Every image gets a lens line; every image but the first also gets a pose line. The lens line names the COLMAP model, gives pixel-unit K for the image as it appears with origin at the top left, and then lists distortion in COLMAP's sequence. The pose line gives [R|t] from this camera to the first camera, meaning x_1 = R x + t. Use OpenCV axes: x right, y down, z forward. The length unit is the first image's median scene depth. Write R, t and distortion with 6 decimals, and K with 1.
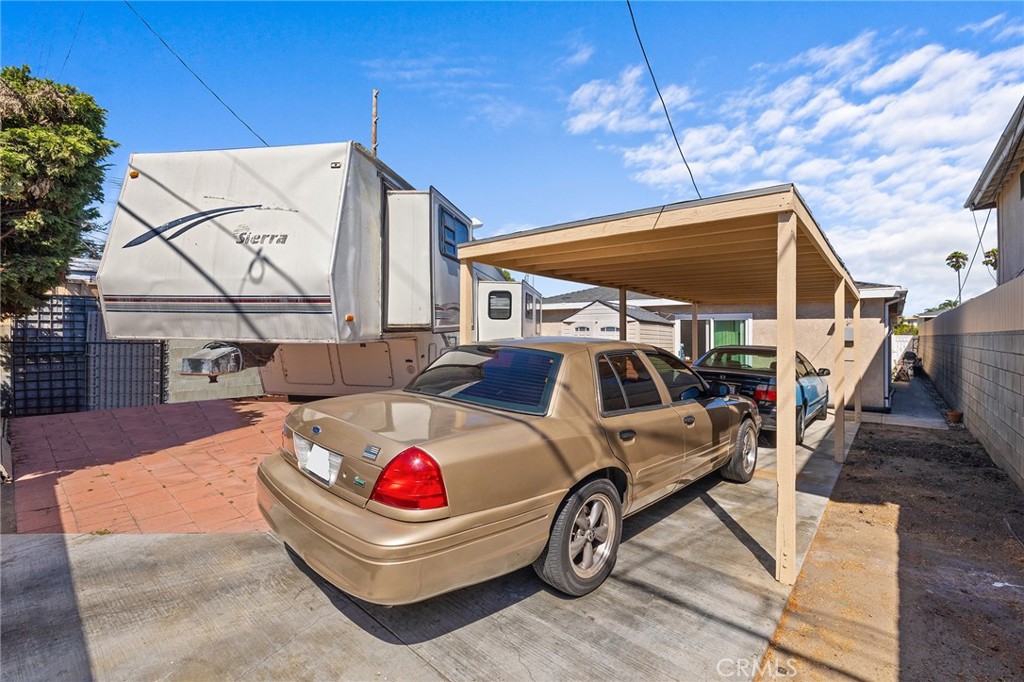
lens RADIAL K [[443.5, 0, 503.6], [0, 443.5, 347.6], [0, 0, 1]] dist [0.003900, -0.001537]
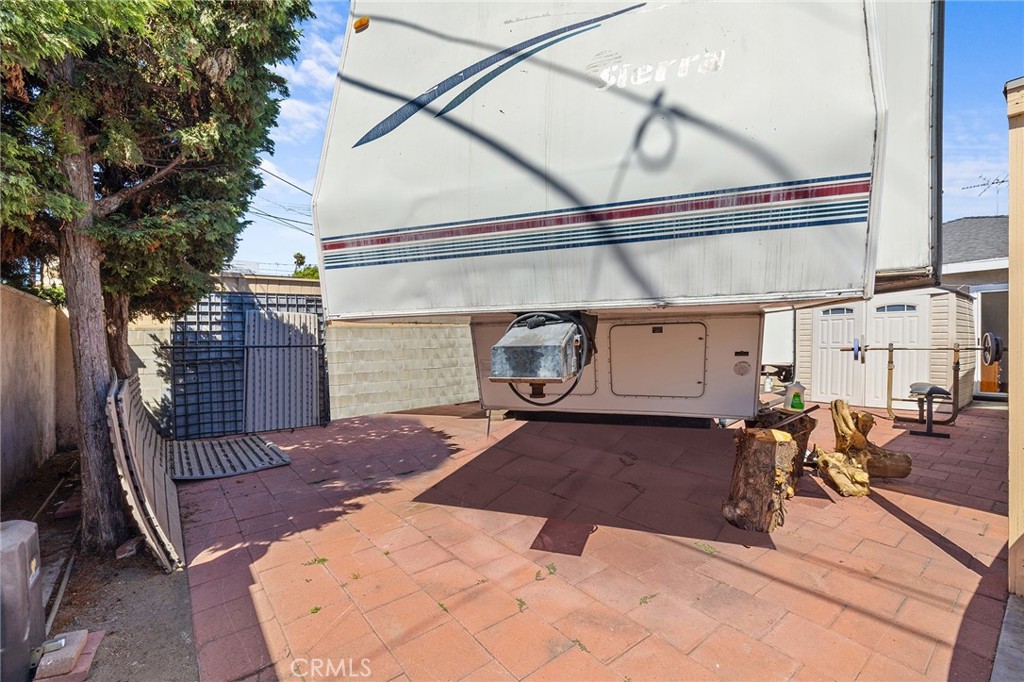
lens RADIAL K [[443.5, 0, 504.1], [0, 443.5, 341.5], [0, 0, 1]] dist [0.003900, -0.001537]
pose [[0.982553, -0.031738, -0.183253, -0.613473], [0.027000, 0.999235, -0.028292, 0.032242], [0.184011, 0.022851, 0.982659, 0.533354]]
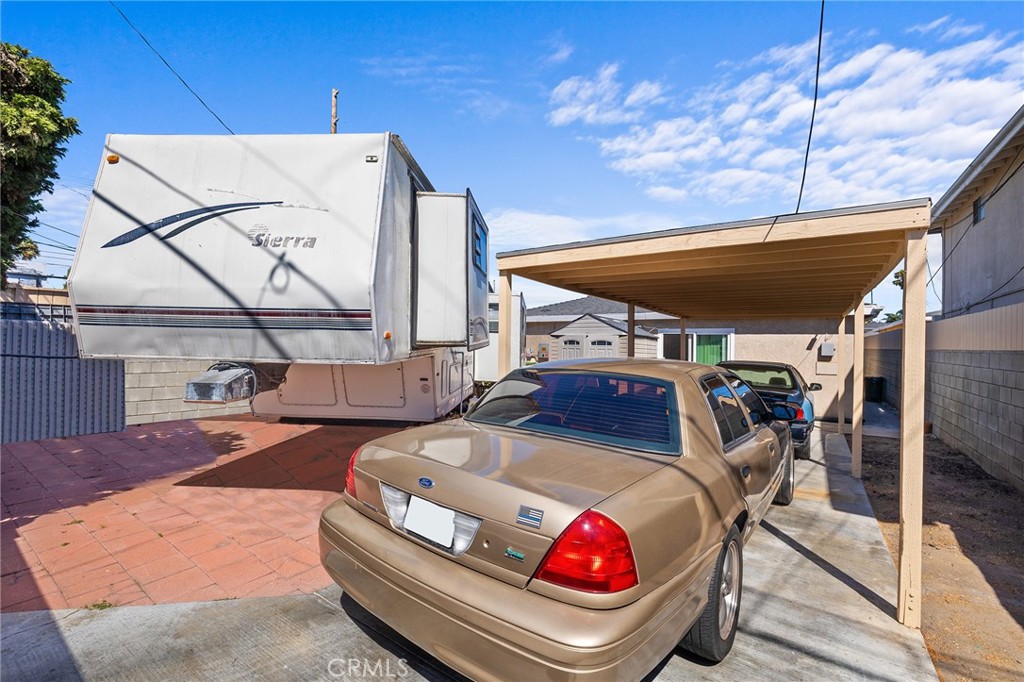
lens RADIAL K [[443.5, 0, 511.6], [0, 443.5, 362.0], [0, 0, 1]] dist [0.003900, -0.001537]
pose [[0.994396, 0.000863, 0.105711, -0.199508], [-0.001838, 0.999957, 0.009123, -0.022305], [-0.105699, -0.009266, 0.994355, 0.105018]]
